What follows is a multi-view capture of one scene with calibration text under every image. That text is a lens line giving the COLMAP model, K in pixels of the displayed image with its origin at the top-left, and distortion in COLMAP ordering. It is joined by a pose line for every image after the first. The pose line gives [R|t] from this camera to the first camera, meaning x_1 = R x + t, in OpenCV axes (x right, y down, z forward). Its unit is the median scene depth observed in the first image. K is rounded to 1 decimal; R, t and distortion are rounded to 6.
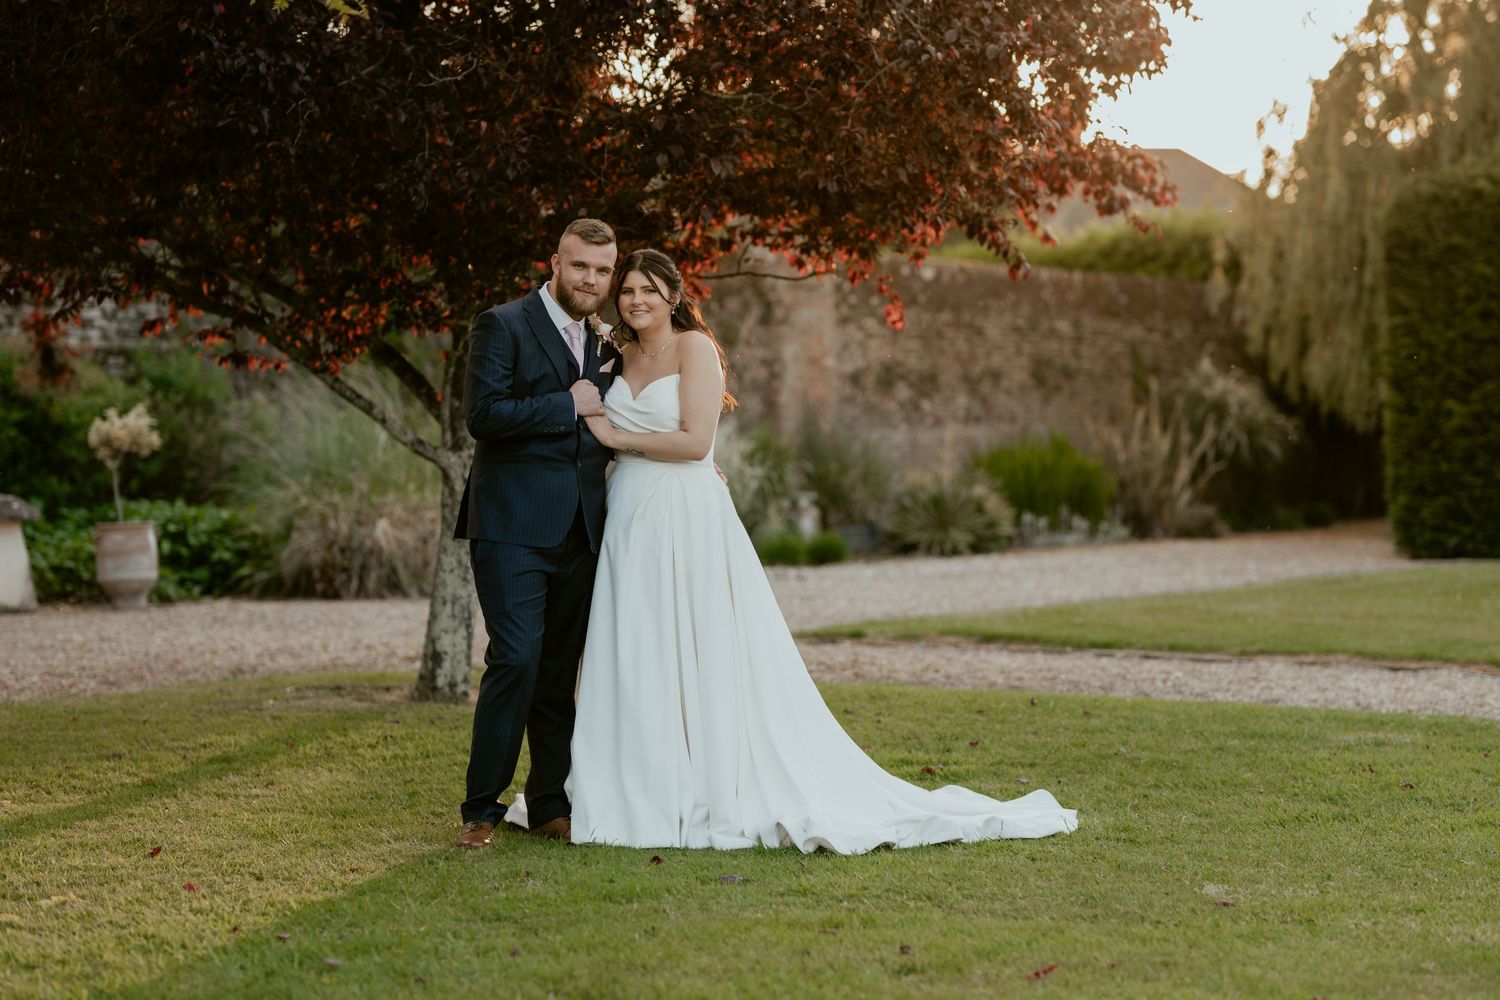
lens RADIAL K [[3489.7, 0, 748.9], [0, 3489.7, 500.7], [0, 0, 1]] dist [-0.040517, 0.000000]
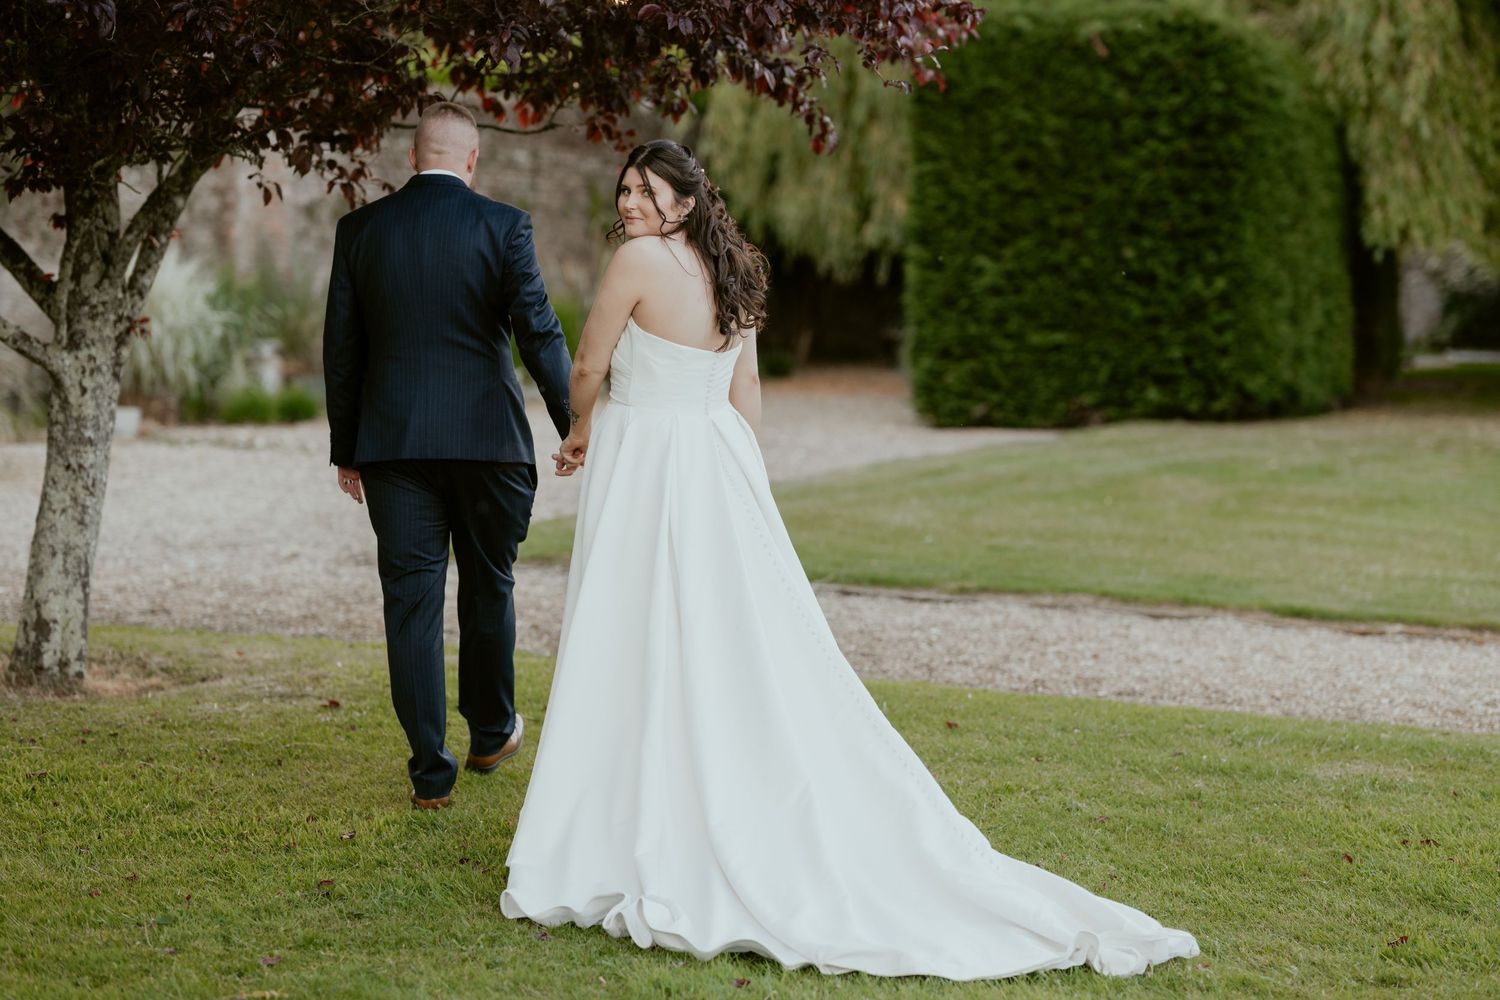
lens RADIAL K [[3489.7, 0, 751.5], [0, 3489.7, 498.8], [0, 0, 1]] dist [-0.040517, 0.000000]
pose [[0.980770, 0.012556, 0.194761, -0.037860], [-0.022820, 0.998461, 0.050549, -0.010298], [-0.193826, -0.054021, 0.979547, 0.106935]]
